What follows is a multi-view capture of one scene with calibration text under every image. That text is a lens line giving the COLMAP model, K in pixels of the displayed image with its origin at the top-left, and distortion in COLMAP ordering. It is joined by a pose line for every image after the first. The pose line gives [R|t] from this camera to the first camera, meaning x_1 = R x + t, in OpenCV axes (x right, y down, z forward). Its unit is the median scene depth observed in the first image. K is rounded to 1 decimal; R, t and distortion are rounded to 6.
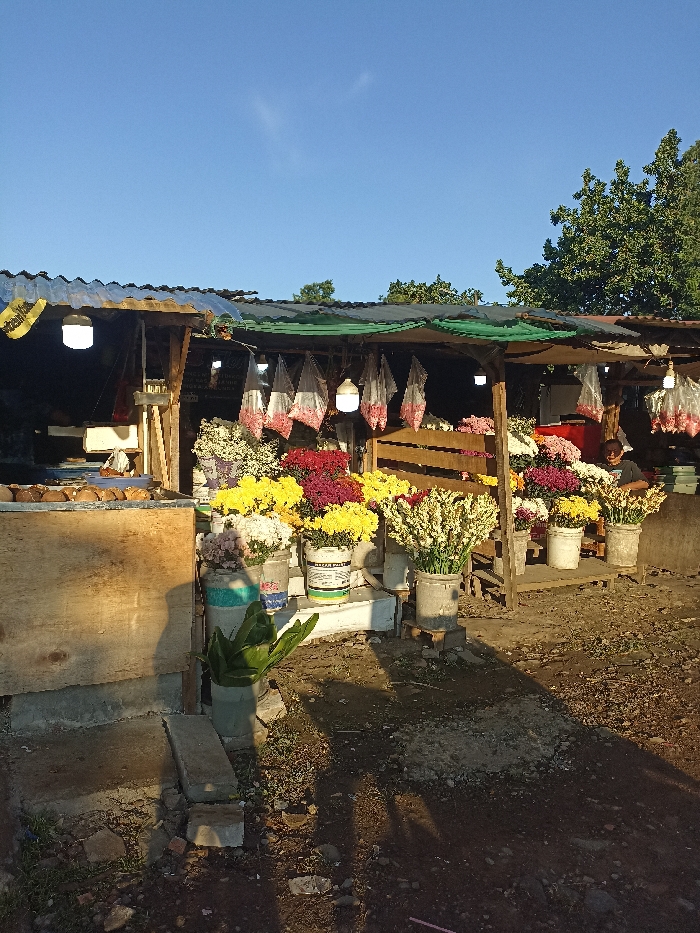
lens RADIAL K [[691.5, 0, 357.8], [0, 691.5, 460.2], [0, 0, 1]] dist [0.038281, -0.037032]
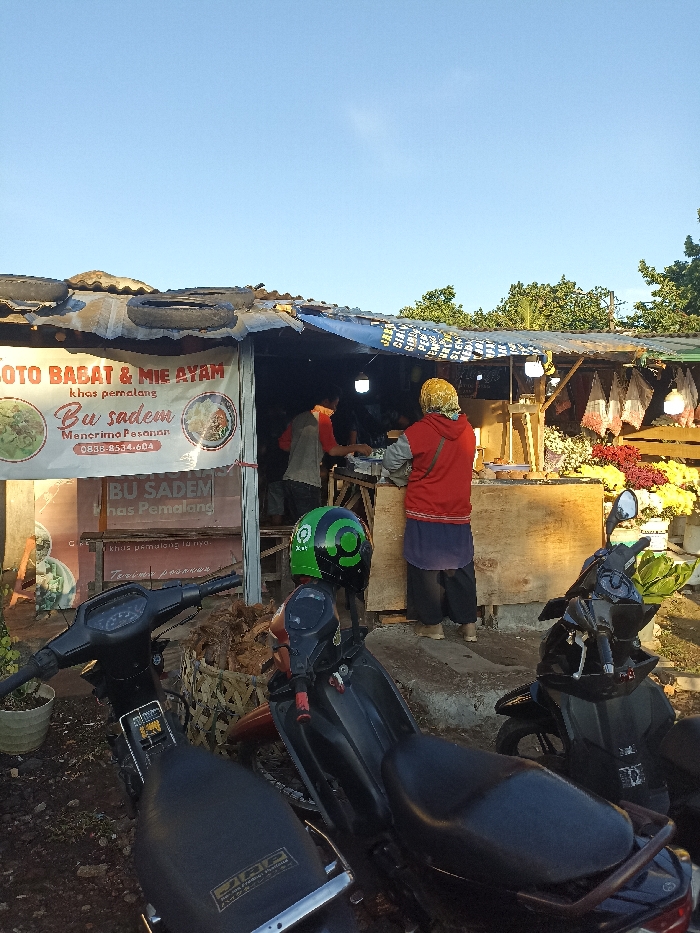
lens RADIAL K [[691.5, 0, 346.8], [0, 691.5, 470.2], [0, 0, 1]] dist [0.038281, -0.037032]
pose [[0.988850, -0.008602, -0.148663, -0.085801], [0.010131, 0.999903, 0.009535, 0.003271], [0.148567, -0.010935, 0.988842, -0.078735]]
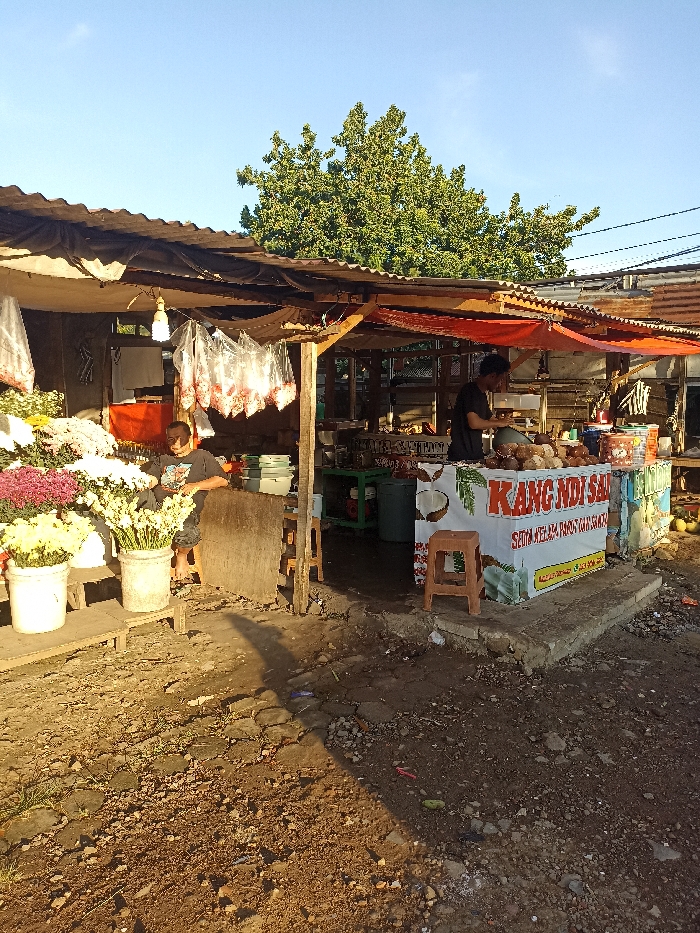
lens RADIAL K [[691.5, 0, 372.5], [0, 691.5, 455.2], [0, 0, 1]] dist [0.038281, -0.037032]
pose [[0.926967, -0.030473, 0.373903, 0.095235], [0.022522, 0.999418, 0.025619, -0.002917], [-0.374466, -0.015327, 0.927114, 0.084490]]
